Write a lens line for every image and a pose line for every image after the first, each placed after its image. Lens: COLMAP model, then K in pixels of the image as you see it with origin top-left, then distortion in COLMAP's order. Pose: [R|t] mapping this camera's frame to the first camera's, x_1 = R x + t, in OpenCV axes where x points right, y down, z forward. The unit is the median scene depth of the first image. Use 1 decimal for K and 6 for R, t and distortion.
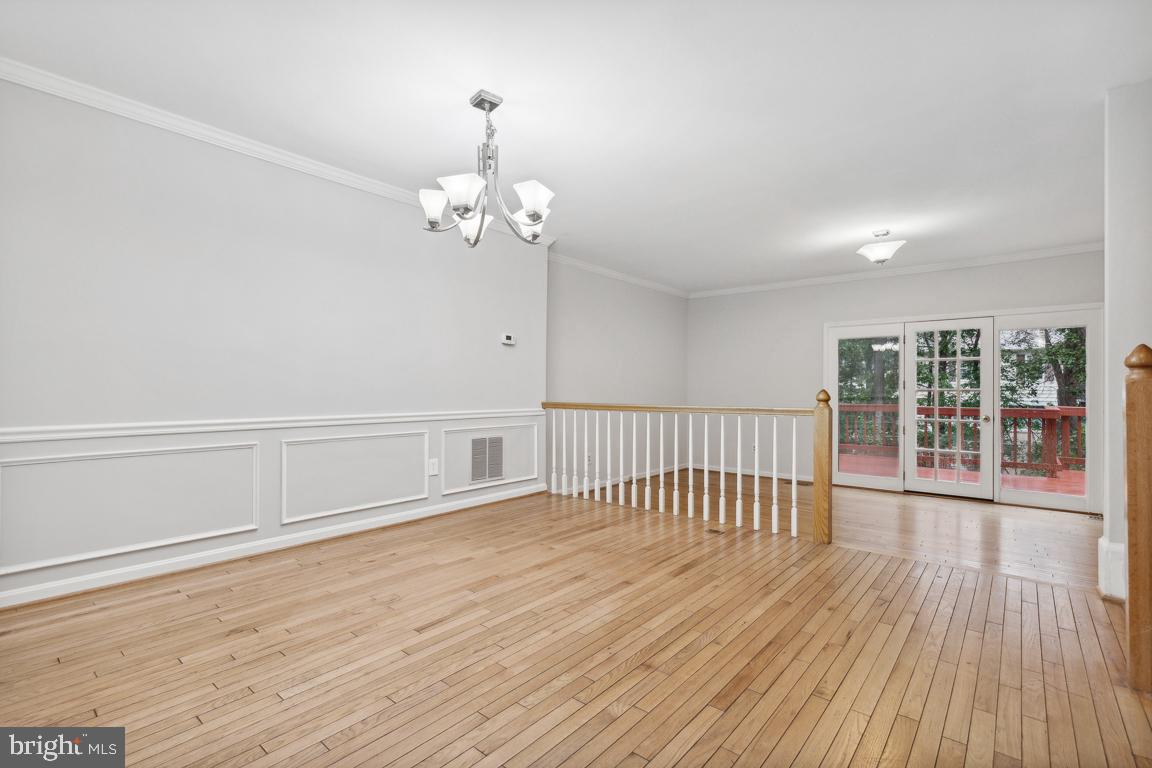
lens RADIAL K [[521.8, 0, 574.0], [0, 521.8, 390.4], [0, 0, 1]] dist [0.003057, 0.000168]
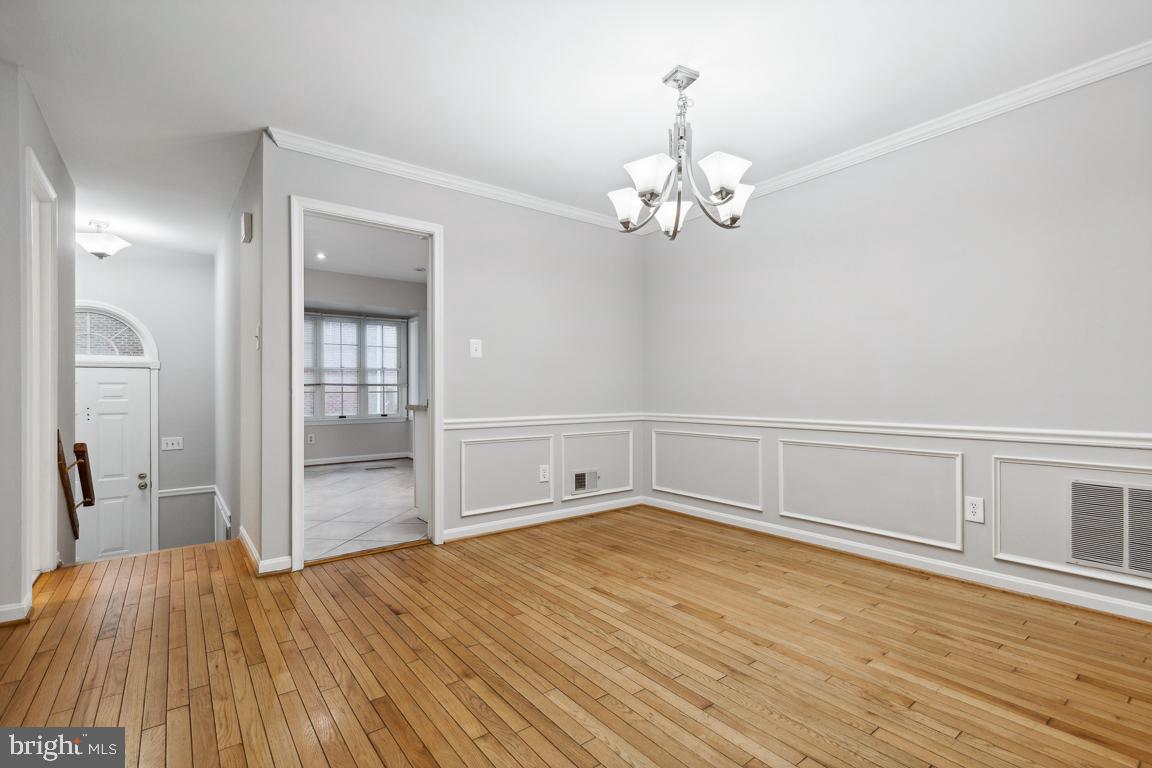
lens RADIAL K [[527.4, 0, 577.1], [0, 527.4, 394.6], [0, 0, 1]] dist [0.003541, 0.000225]
pose [[-0.205998, 0.003655, -0.978546, 0.712258], [0.000214, 0.999993, 0.003690, -0.001573], [0.978552, 0.000551, -0.205997, 0.936057]]
